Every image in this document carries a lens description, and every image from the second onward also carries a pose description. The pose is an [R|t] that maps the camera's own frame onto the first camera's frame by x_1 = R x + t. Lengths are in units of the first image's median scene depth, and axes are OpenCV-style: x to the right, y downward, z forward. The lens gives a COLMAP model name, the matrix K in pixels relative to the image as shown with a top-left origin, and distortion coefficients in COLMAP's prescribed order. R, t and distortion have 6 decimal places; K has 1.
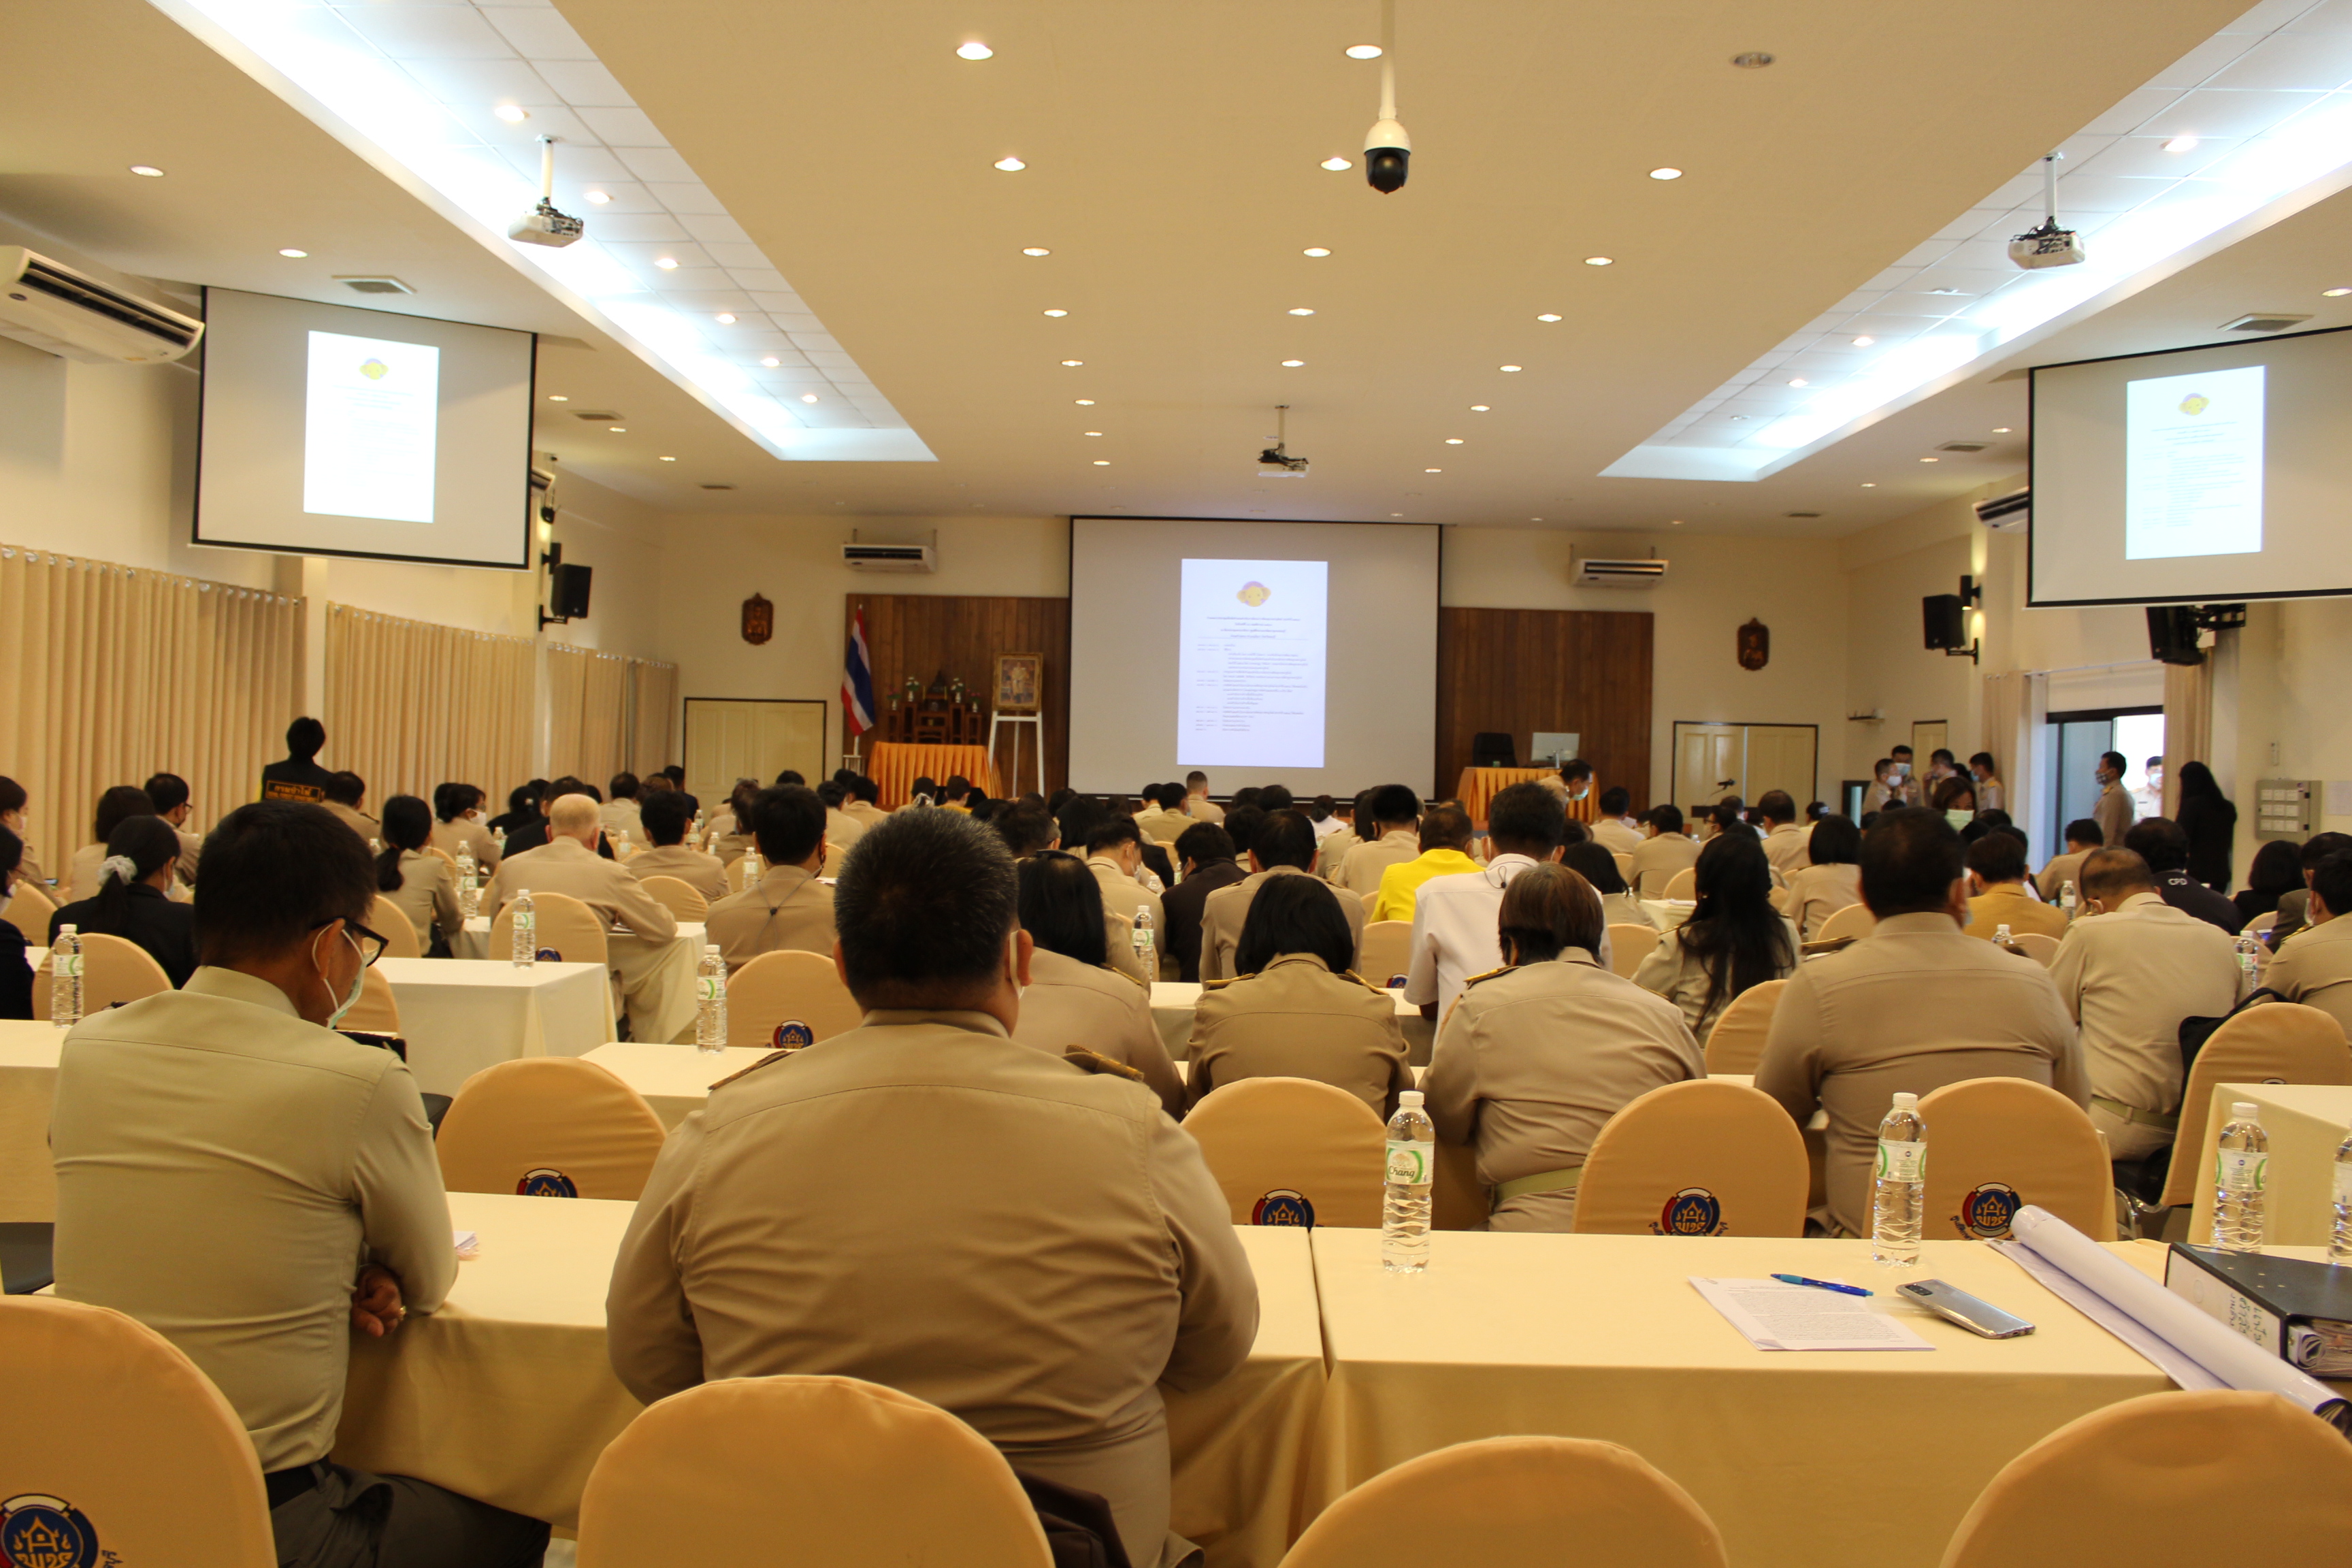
lens RADIAL K [[1944.3, 0, 1176.0], [0, 1944.3, 784.0], [0, 0, 1]] dist [-0.163180, 0.147697]
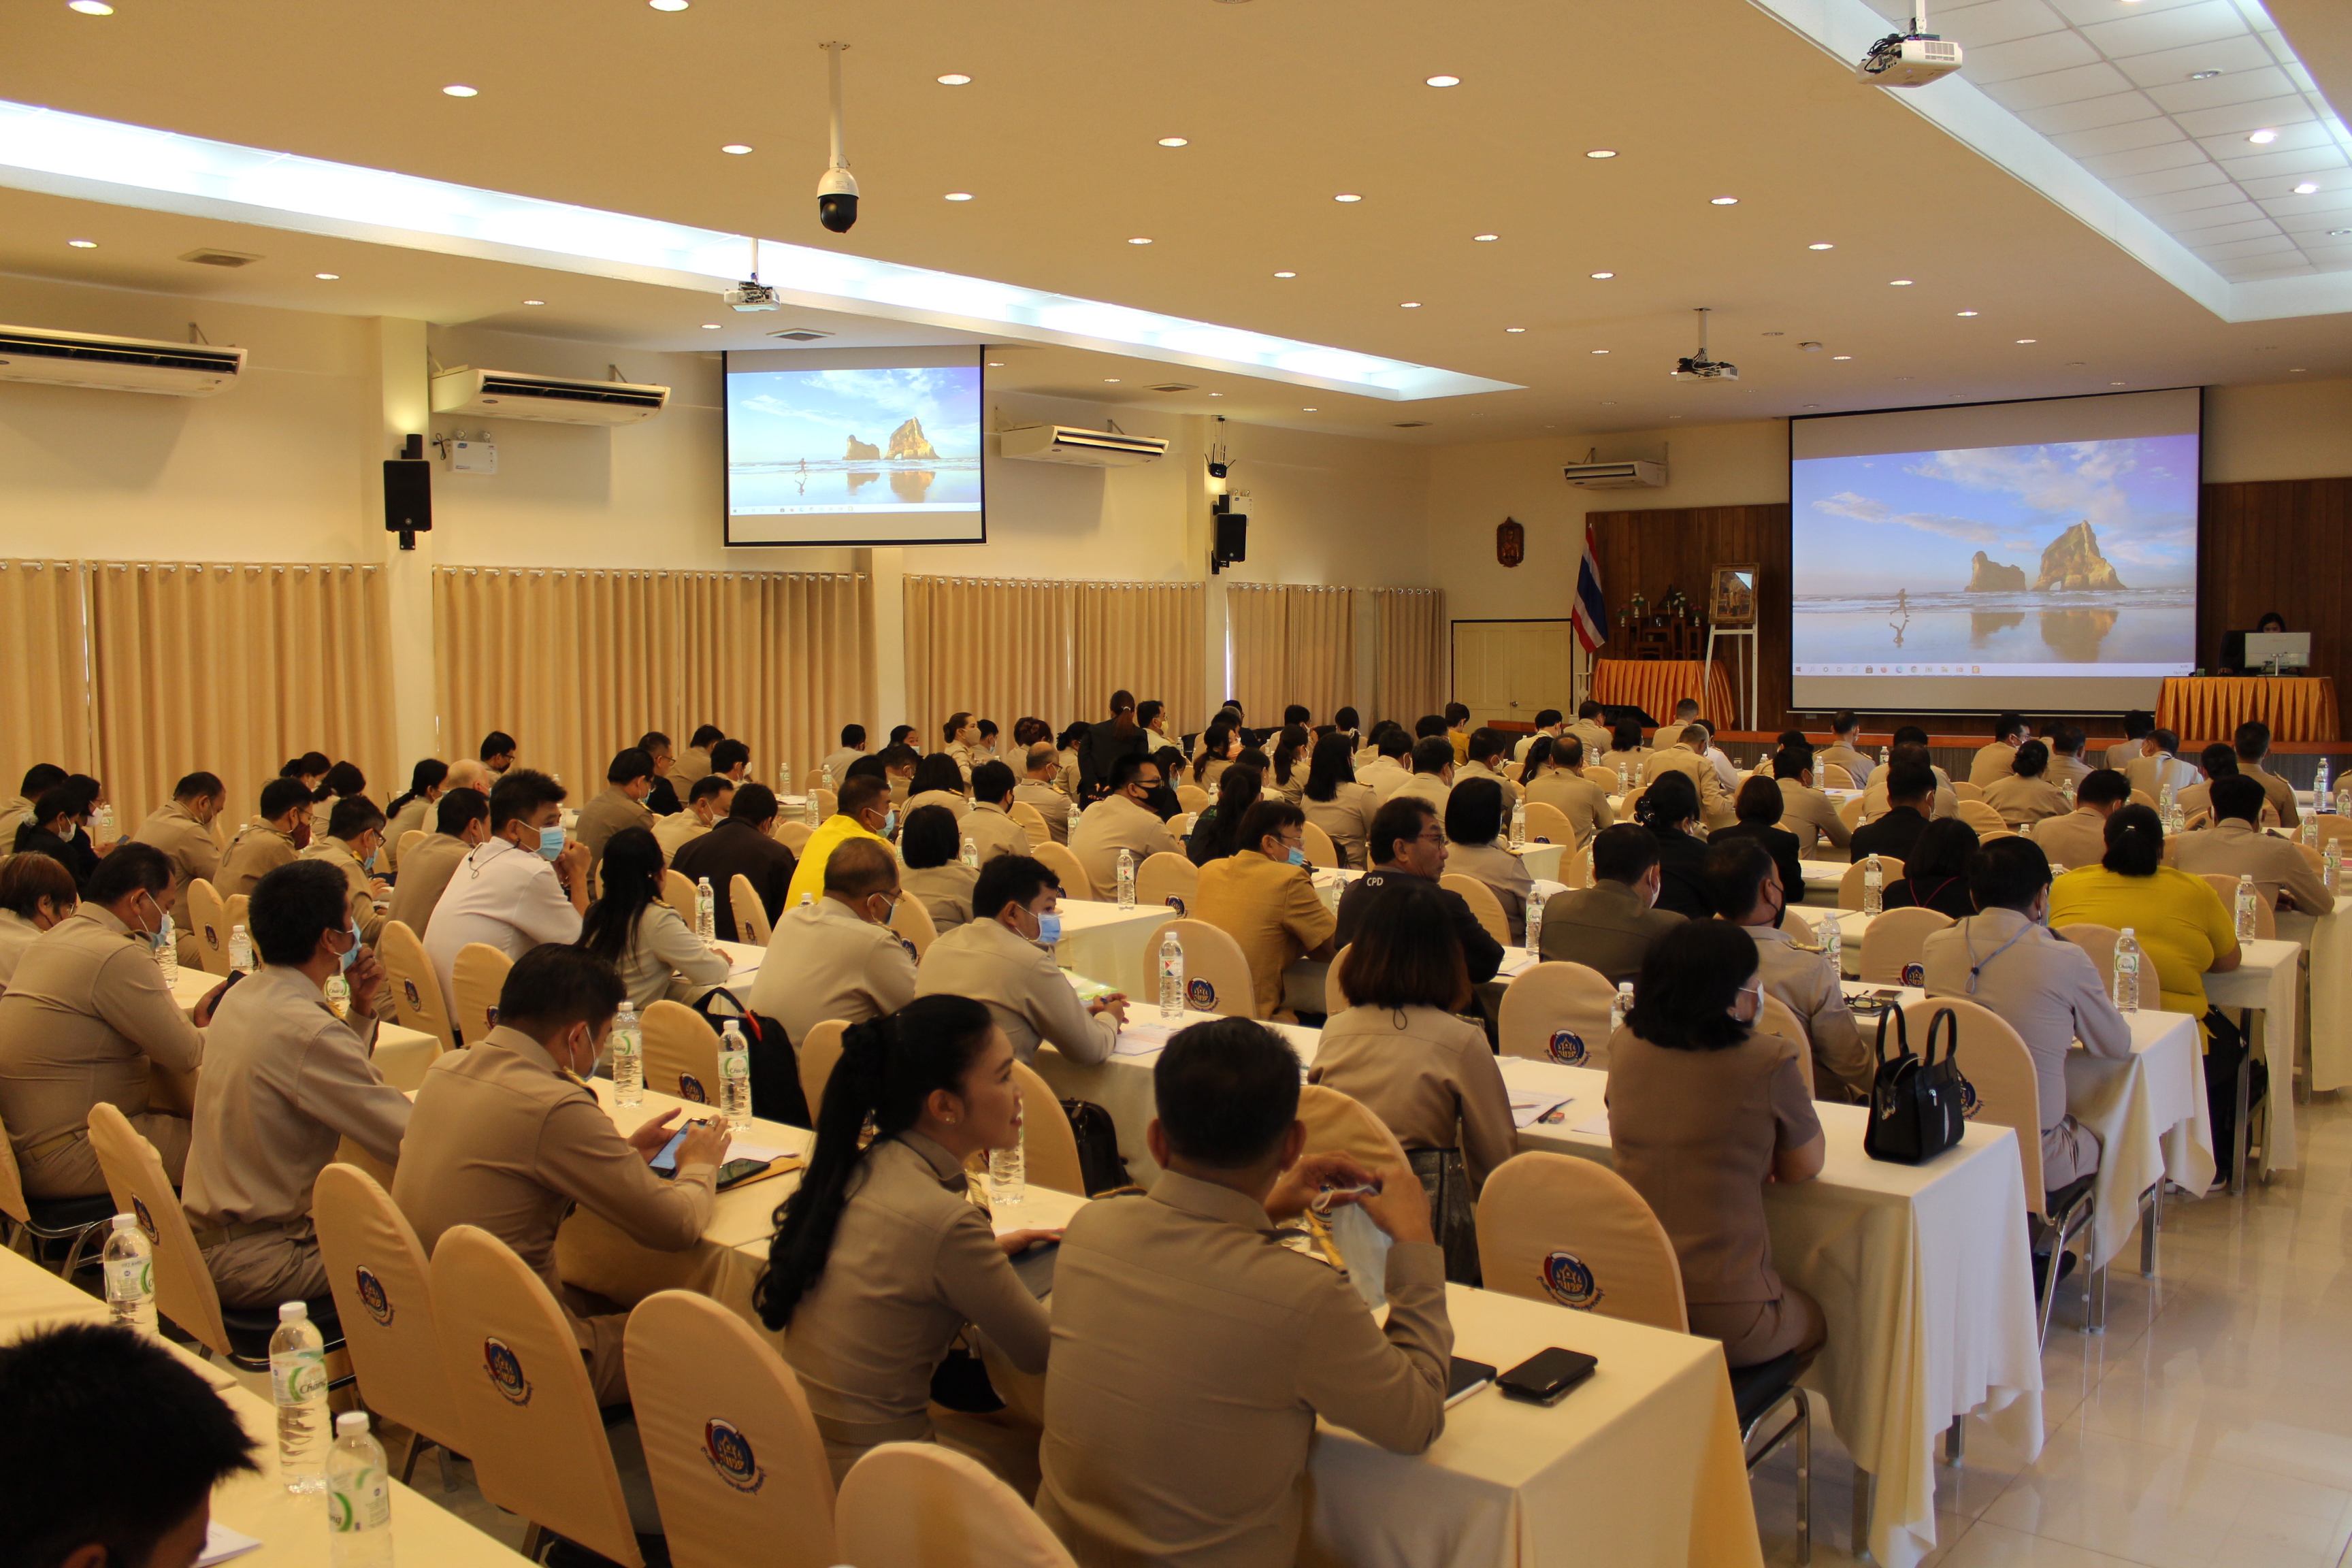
lens RADIAL K [[1944.3, 0, 1176.0], [0, 1944.3, 784.0], [0, 0, 1]] dist [-0.163180, 0.147697]
pose [[0.778096, 0.012800, -0.628015, 0.304276], [0.022945, 0.998546, 0.048780, -0.010788], [0.627726, -0.052365, 0.776671, 0.074684]]
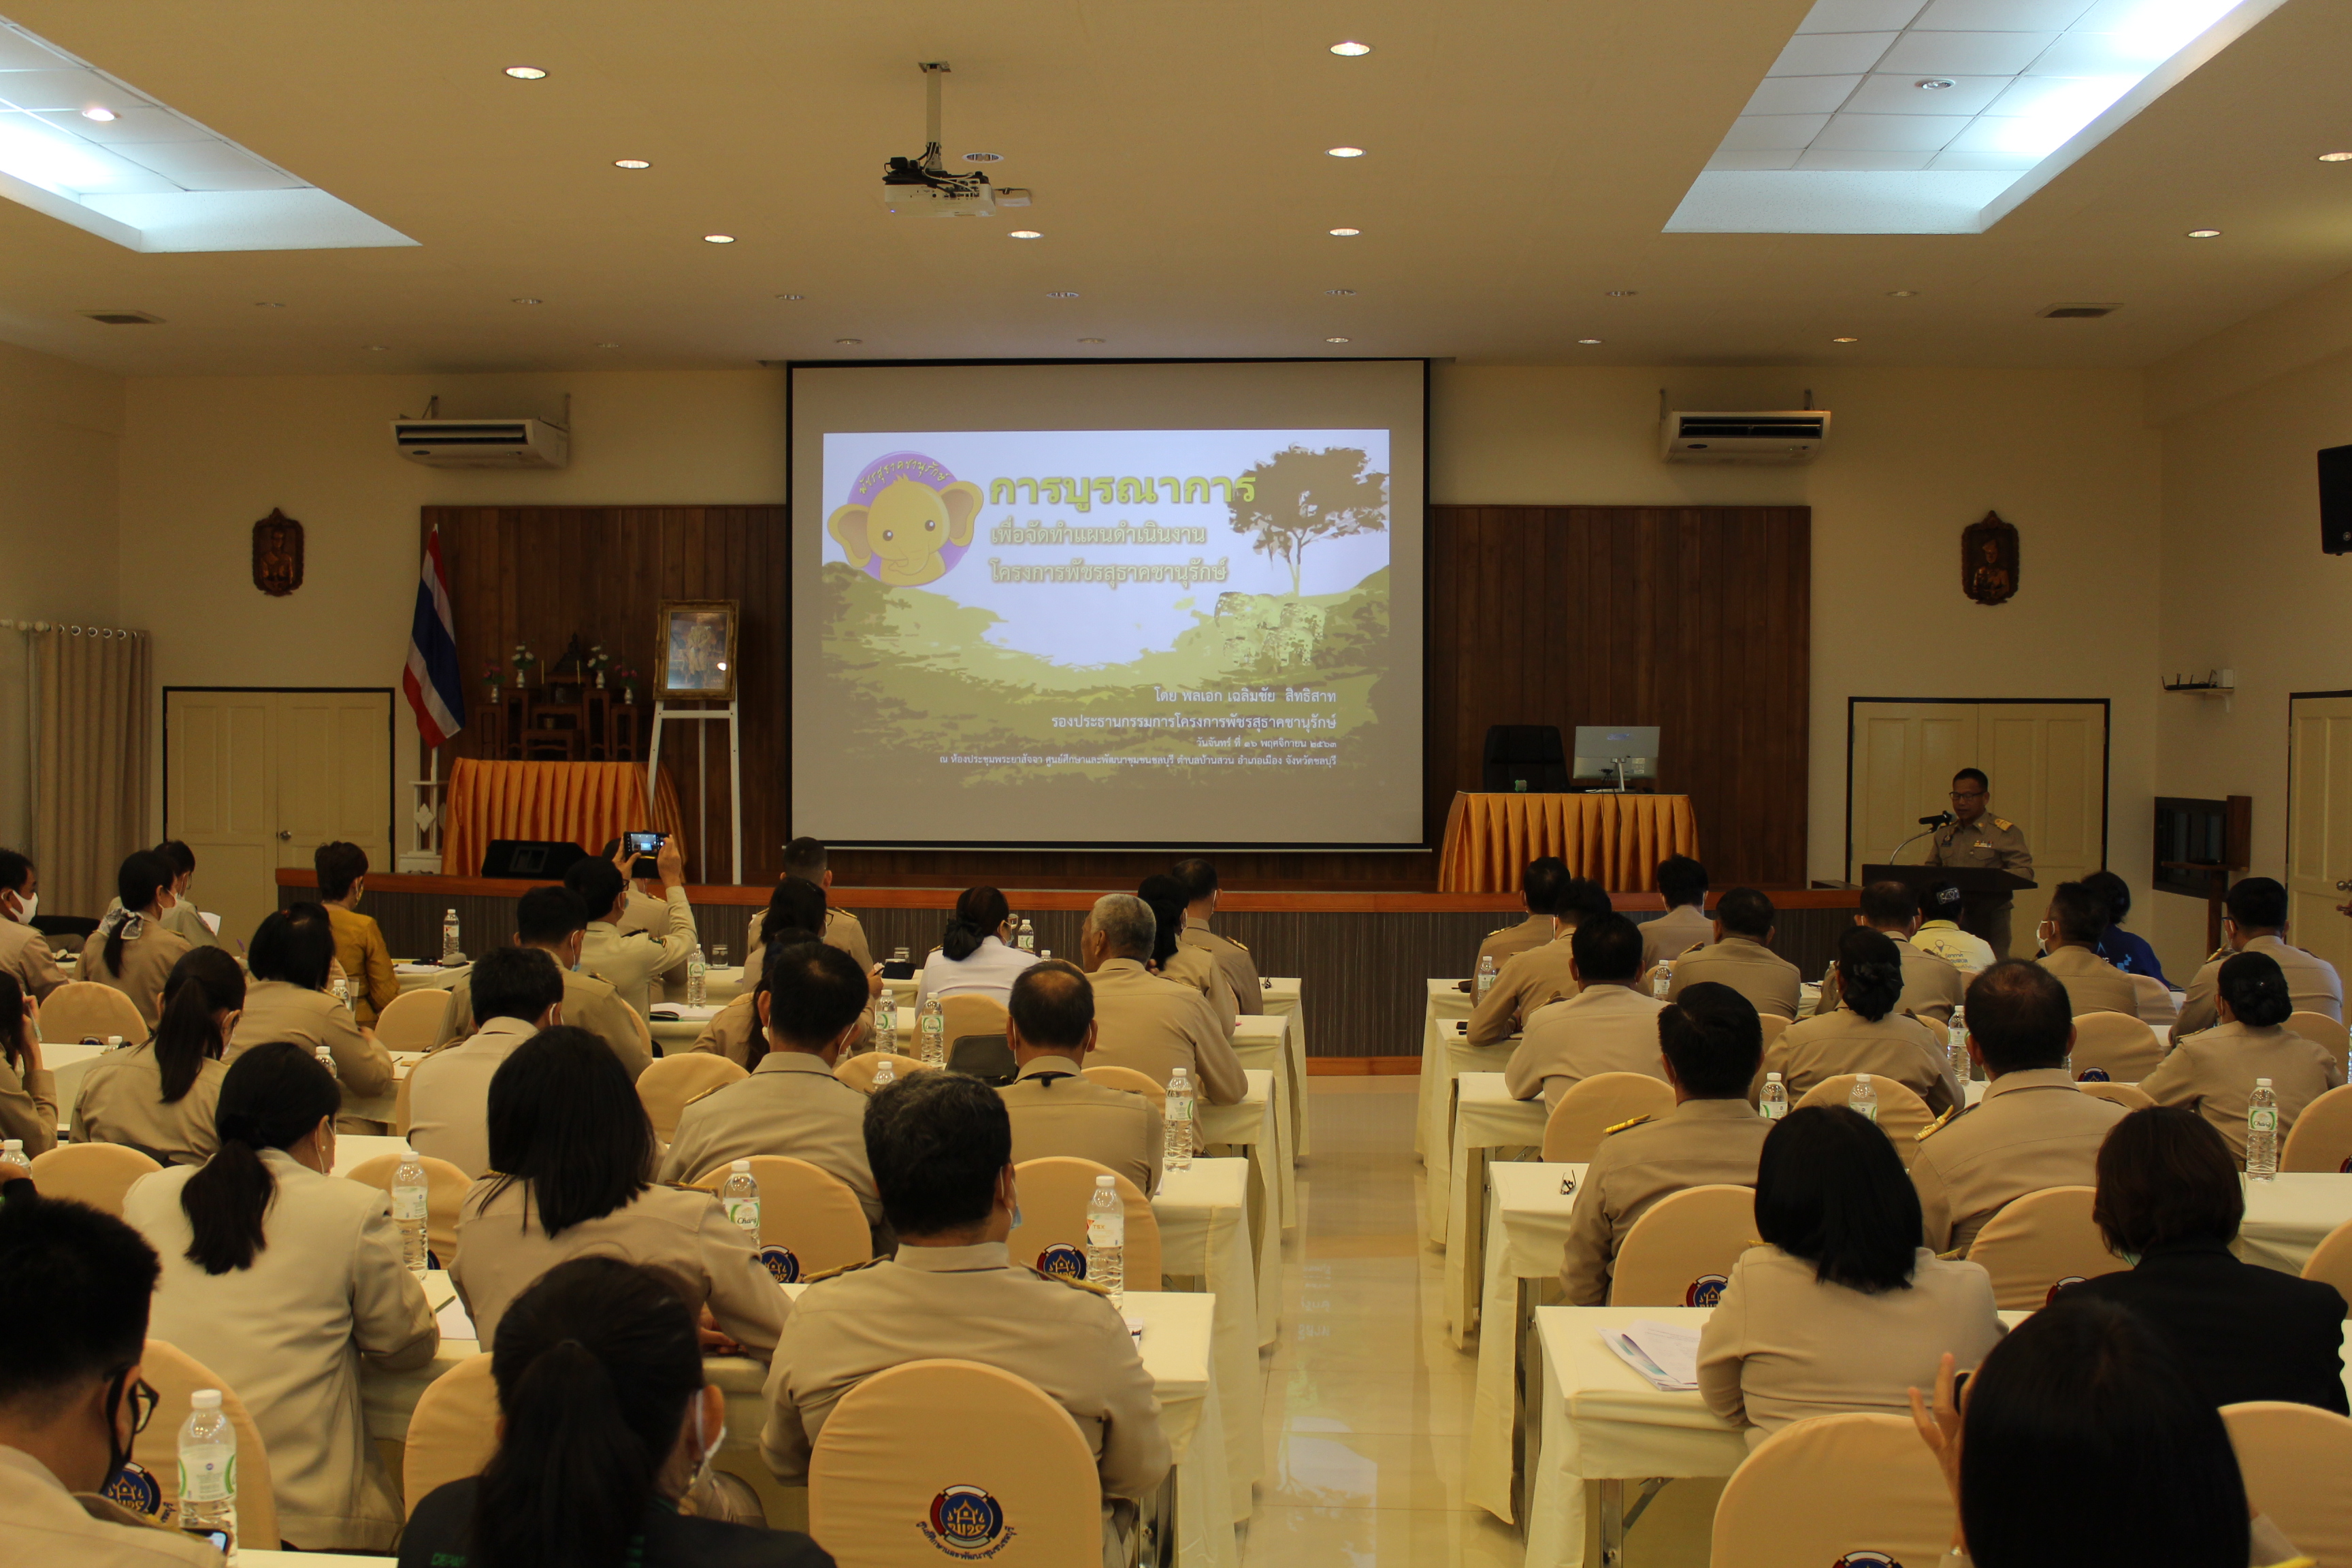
lens RADIAL K [[2427.8, 0, 1176.0], [0, 2427.8, 784.0], [0, 0, 1]] dist [-0.101678, 0.025484]
pose [[0.998528, -0.015708, -0.051909, 0.098309], [0.016114, 0.999843, 0.007425, -0.015789], [0.051784, -0.008250, 0.998624, 0.284985]]
